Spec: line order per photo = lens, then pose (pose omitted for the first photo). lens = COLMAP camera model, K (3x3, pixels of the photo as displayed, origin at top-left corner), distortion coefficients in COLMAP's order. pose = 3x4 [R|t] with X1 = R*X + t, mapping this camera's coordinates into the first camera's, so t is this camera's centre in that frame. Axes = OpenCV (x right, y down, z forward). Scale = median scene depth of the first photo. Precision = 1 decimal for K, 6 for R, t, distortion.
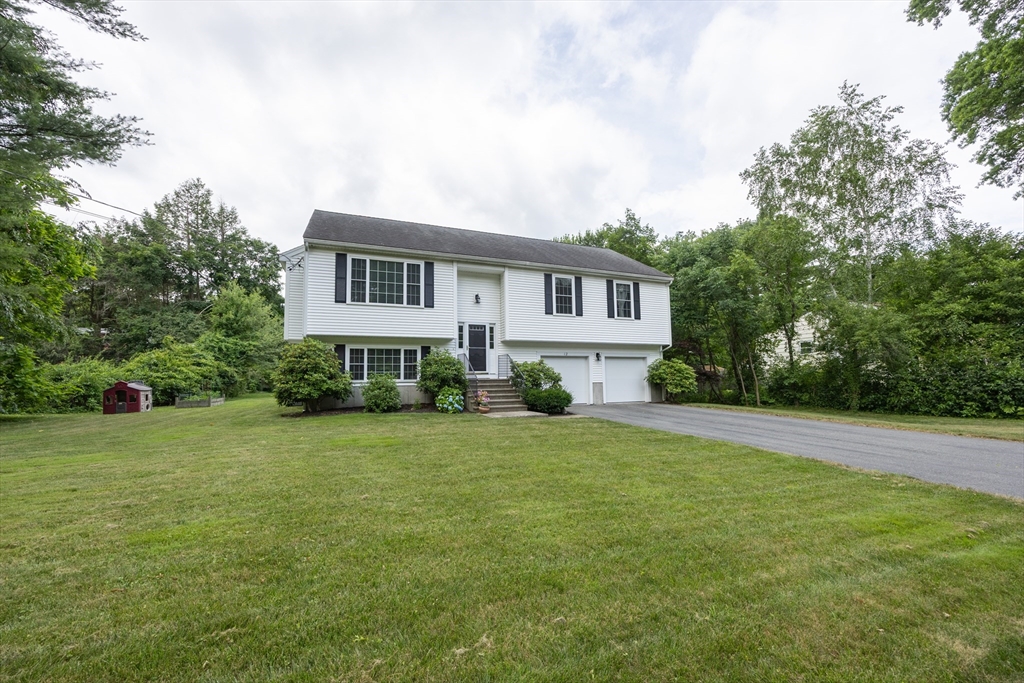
lens RADIAL K [[396.9, 0, 512.8], [0, 396.9, 342.3], [0, 0, 1]] dist [-0.009186, 0.000534]
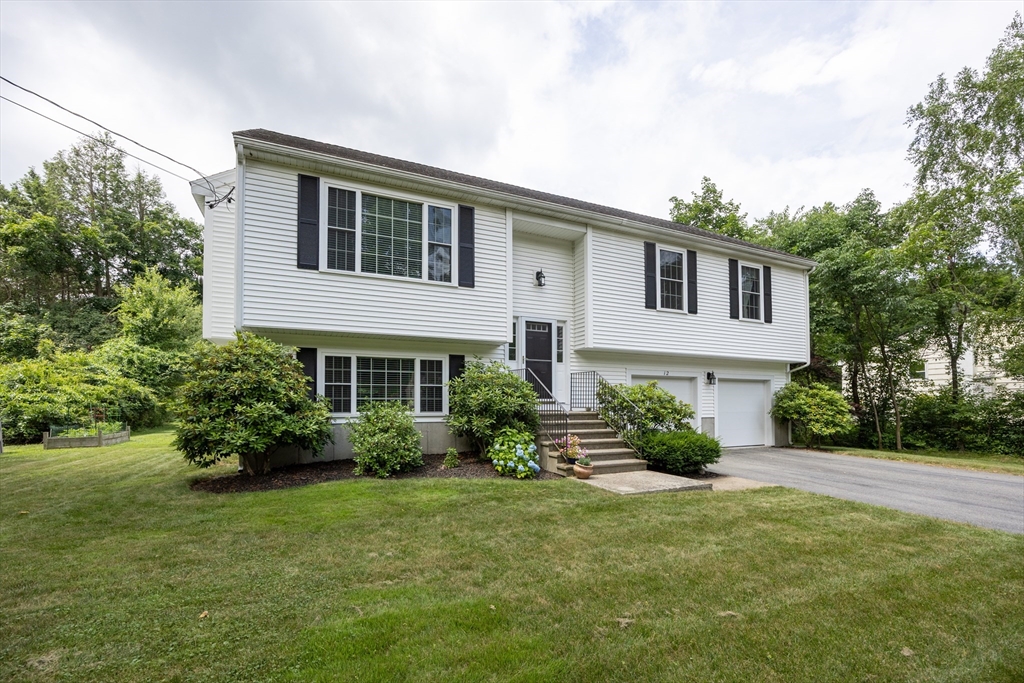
lens RADIAL K [[443.5, 0, 523.2], [0, 443.5, 386.8], [0, 0, 1]] dist [-0.016876, -0.001825]
pose [[0.998152, 0.013724, 0.059199, -0.137877], [-0.016851, 0.998471, 0.052647, 0.017457], [-0.058386, -0.053547, 0.996857, 0.295005]]
